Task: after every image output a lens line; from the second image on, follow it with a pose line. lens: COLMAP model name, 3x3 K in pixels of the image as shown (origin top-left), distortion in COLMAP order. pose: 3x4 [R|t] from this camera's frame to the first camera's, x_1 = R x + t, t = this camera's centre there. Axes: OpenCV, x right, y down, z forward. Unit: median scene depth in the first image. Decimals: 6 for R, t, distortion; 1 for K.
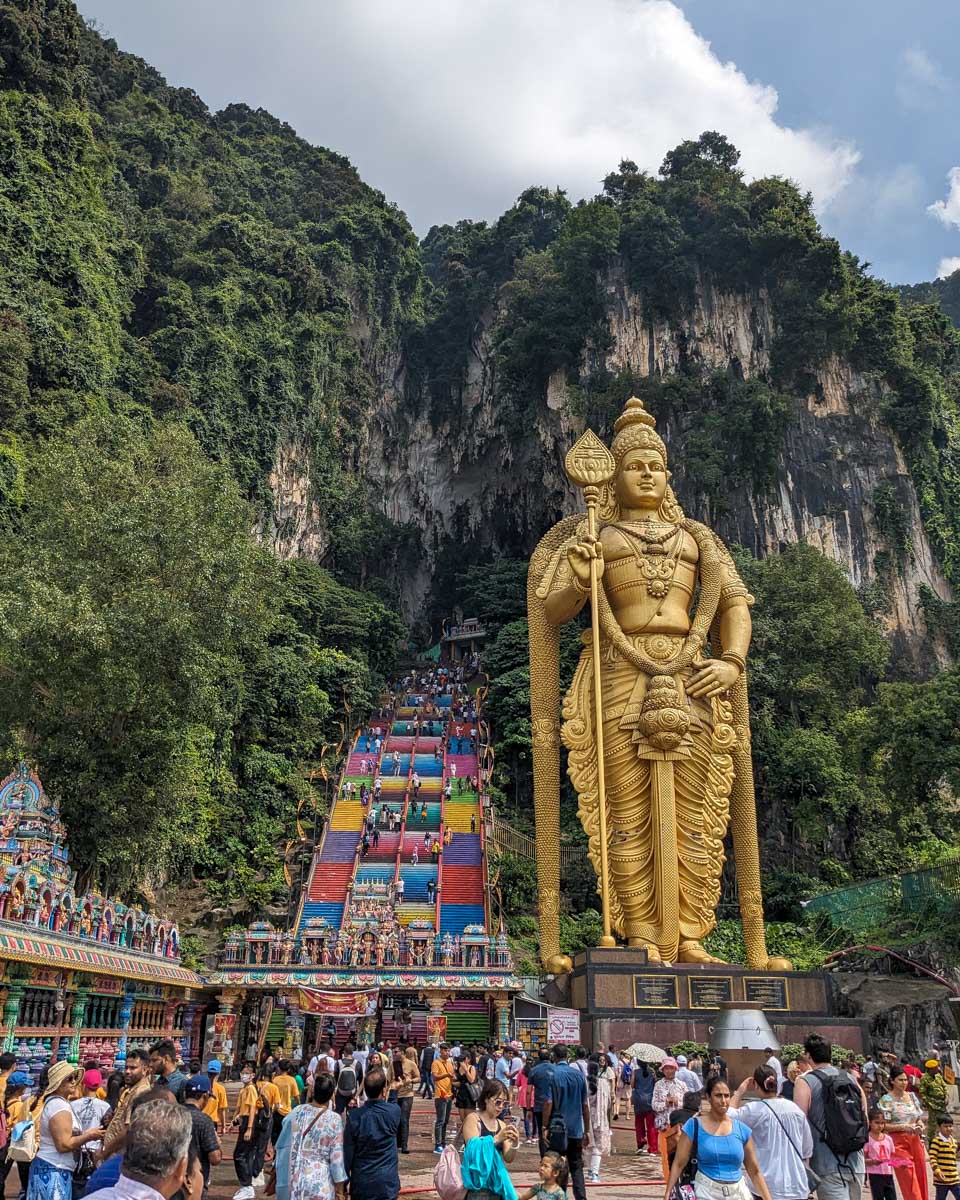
lens RADIAL K [[984.4, 0, 455.9], [0, 984.4, 598.5], [0, 0, 1]] dist [0.067434, -0.134939]
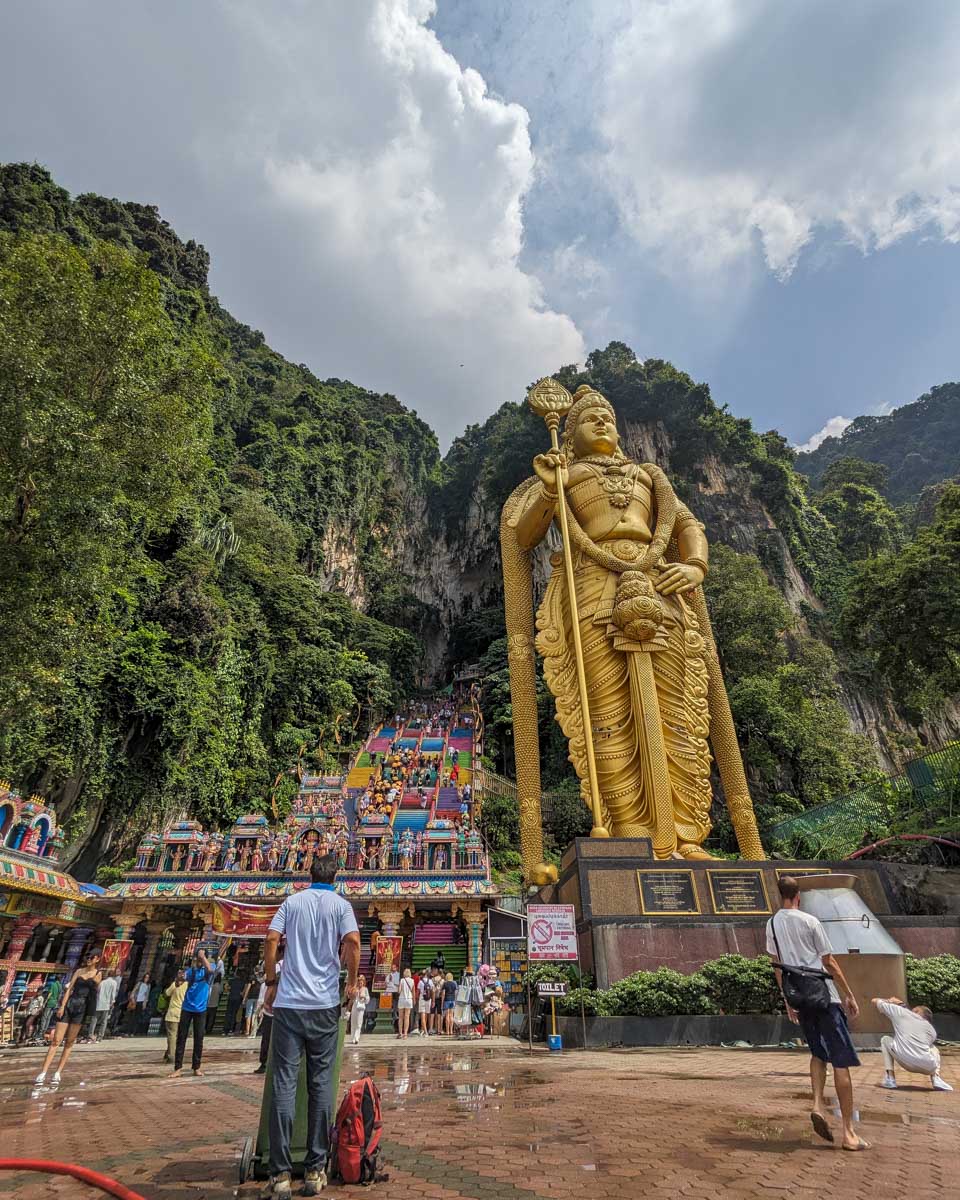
lens RADIAL K [[544.9, 0, 480.0], [0, 544.9, 600.0], [0, 0, 1]] dist [-0.002154, -0.000391]
pose [[0.999742, -0.021944, 0.005890, 0.047487], [0.022703, 0.975195, -0.220180, 0.221210], [-0.000912, 0.220257, 0.975441, 0.447296]]
